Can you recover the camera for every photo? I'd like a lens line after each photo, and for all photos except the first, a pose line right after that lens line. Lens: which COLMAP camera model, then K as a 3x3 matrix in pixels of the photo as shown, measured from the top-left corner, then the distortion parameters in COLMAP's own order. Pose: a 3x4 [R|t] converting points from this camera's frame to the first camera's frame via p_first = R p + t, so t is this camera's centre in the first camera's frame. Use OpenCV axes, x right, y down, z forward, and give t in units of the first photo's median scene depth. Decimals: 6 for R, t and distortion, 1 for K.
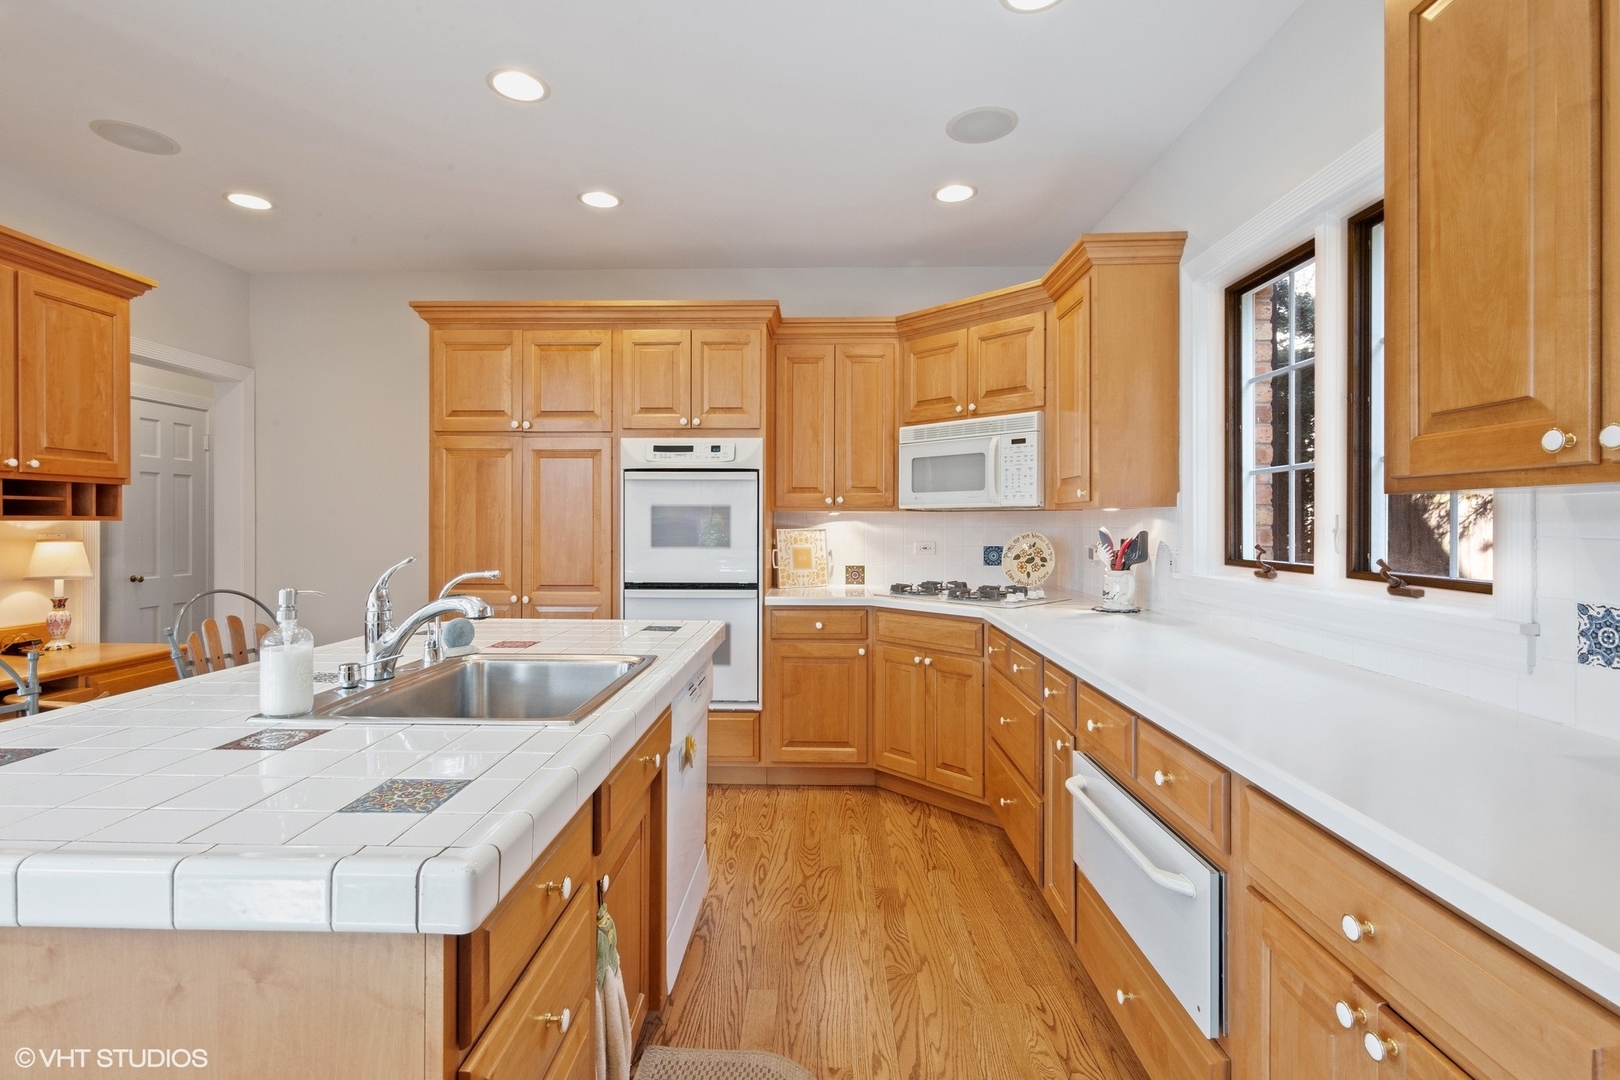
lens RADIAL K [[740.8, 0, 807.0], [0, 740.8, 533.9], [0, 0, 1]] dist [-0.008761, -0.001333]
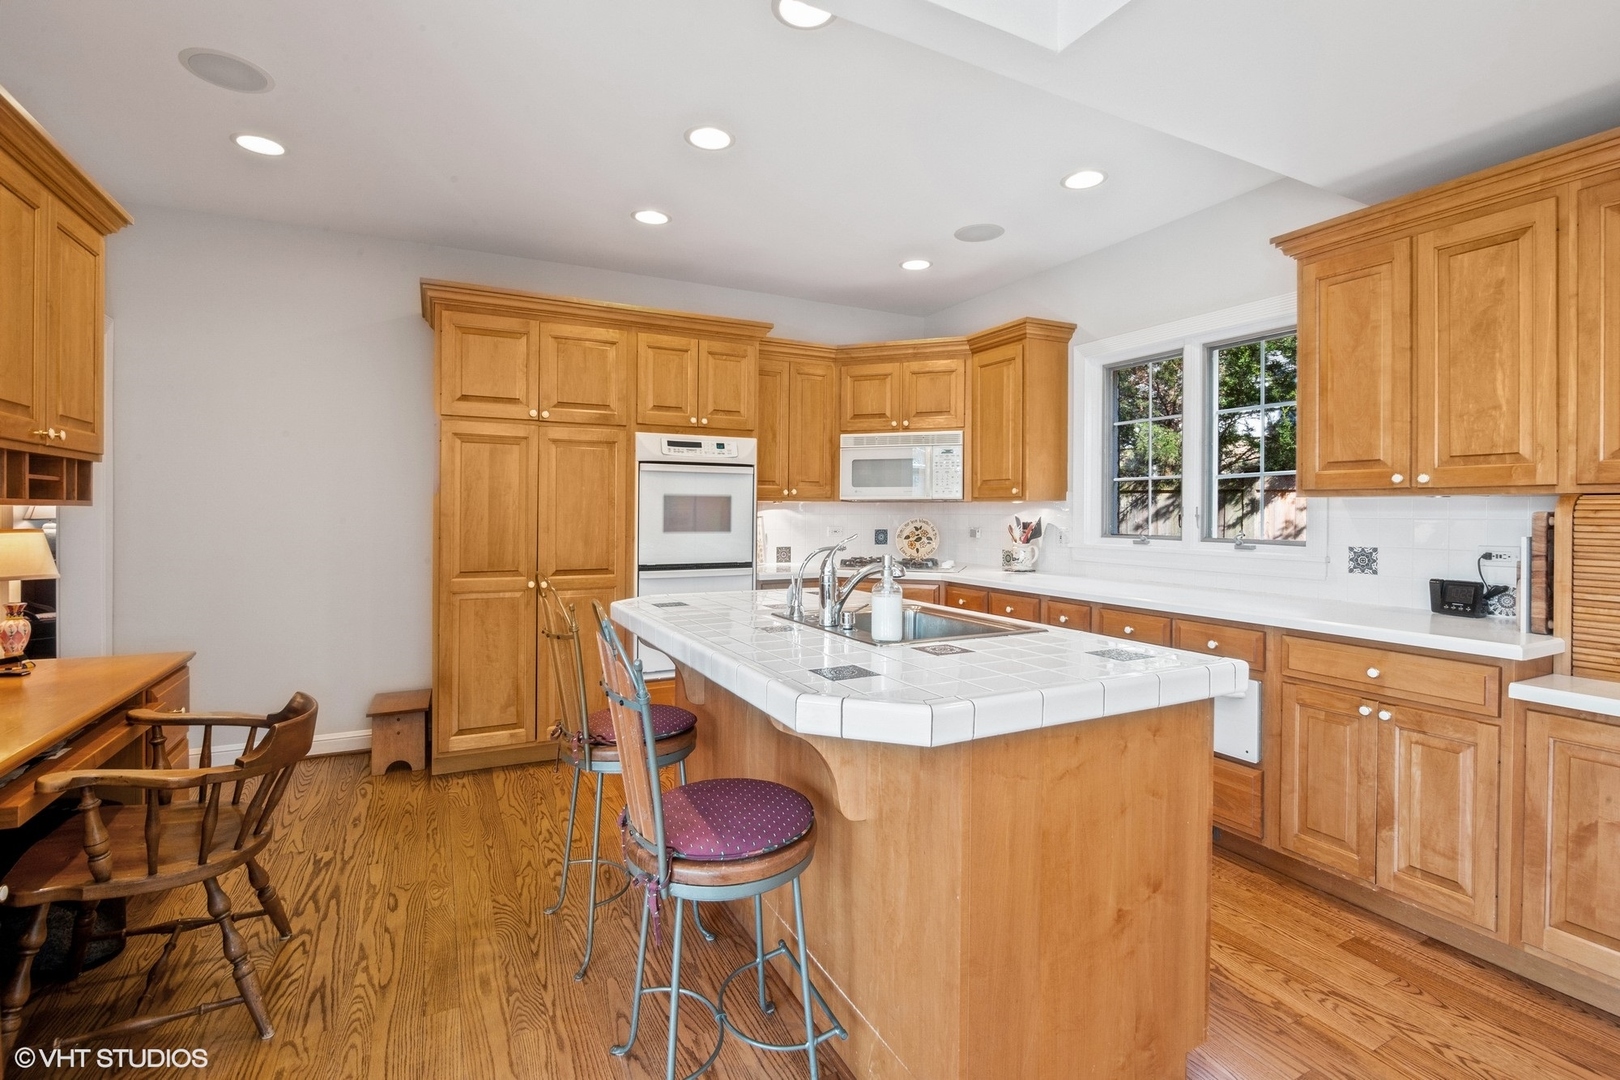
lens RADIAL K [[740.8, 0, 803.7], [0, 740.8, 522.9], [0, 0, 1]] dist [-0.008761, -0.001333]
pose [[0.878445, -0.005387, 0.477814, -0.557268], [0.005438, 0.999984, 0.001276, 0.003444], [-0.477813, 0.001477, 0.878460, -0.071655]]
